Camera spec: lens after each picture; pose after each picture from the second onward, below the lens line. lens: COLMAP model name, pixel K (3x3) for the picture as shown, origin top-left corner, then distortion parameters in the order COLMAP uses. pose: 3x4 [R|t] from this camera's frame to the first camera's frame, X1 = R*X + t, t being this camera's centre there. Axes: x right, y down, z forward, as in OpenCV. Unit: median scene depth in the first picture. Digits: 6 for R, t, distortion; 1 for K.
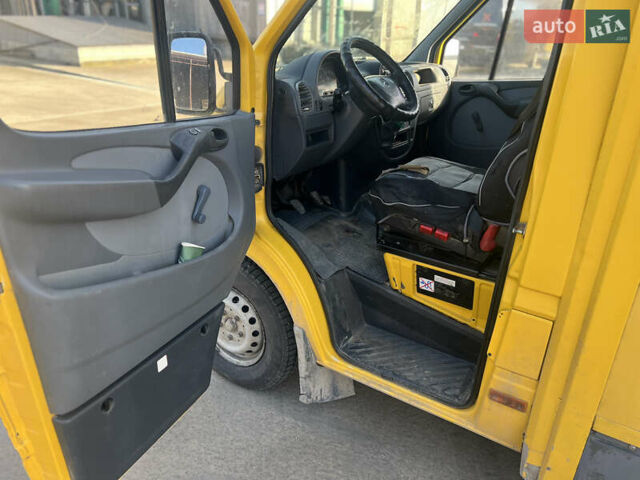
lens RADIAL K [[505.1, 0, 320.0], [0, 505.1, 240.0], [0, 0, 1]] dist [0.035583, -0.004900]
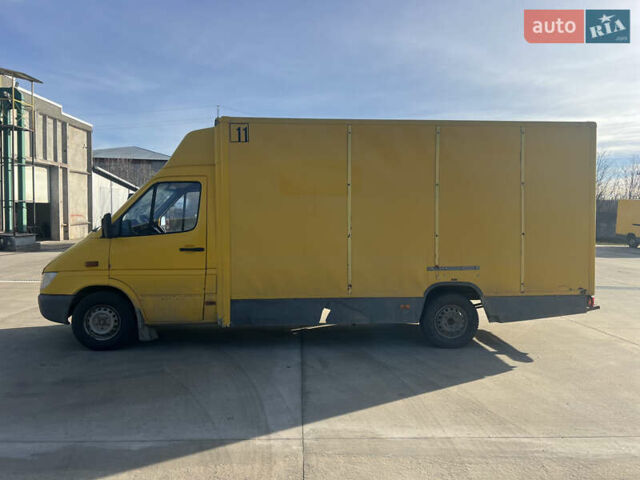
lens RADIAL K [[505.1, 0, 320.0], [0, 505.1, 240.0], [0, 0, 1]] dist [0.035583, -0.004900]
pose [[0.812696, -0.074391, 0.577920, -0.716504], [0.263889, 0.931264, -0.251216, 0.695932], [-0.519508, 0.356669, 0.776466, -1.617789]]
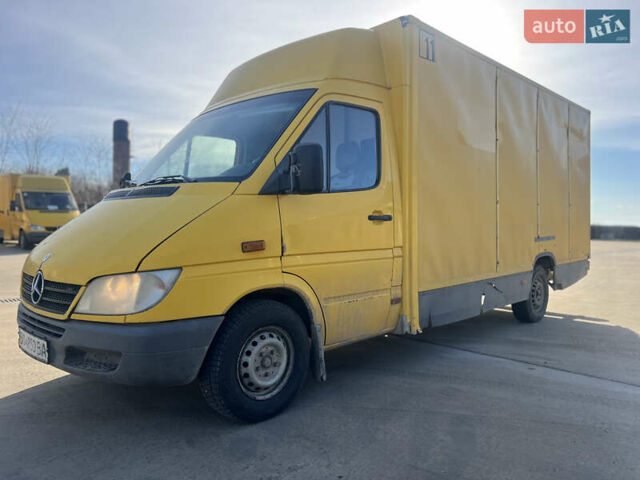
lens RADIAL K [[505.1, 0, 320.0], [0, 505.1, 240.0], [0, 0, 1]] dist [0.035583, -0.004900]
pose [[0.161877, -0.093552, 0.982366, -1.339761], [0.380919, 0.924264, 0.025250, -0.091386], [-0.910328, 0.370115, 0.185253, 0.547097]]
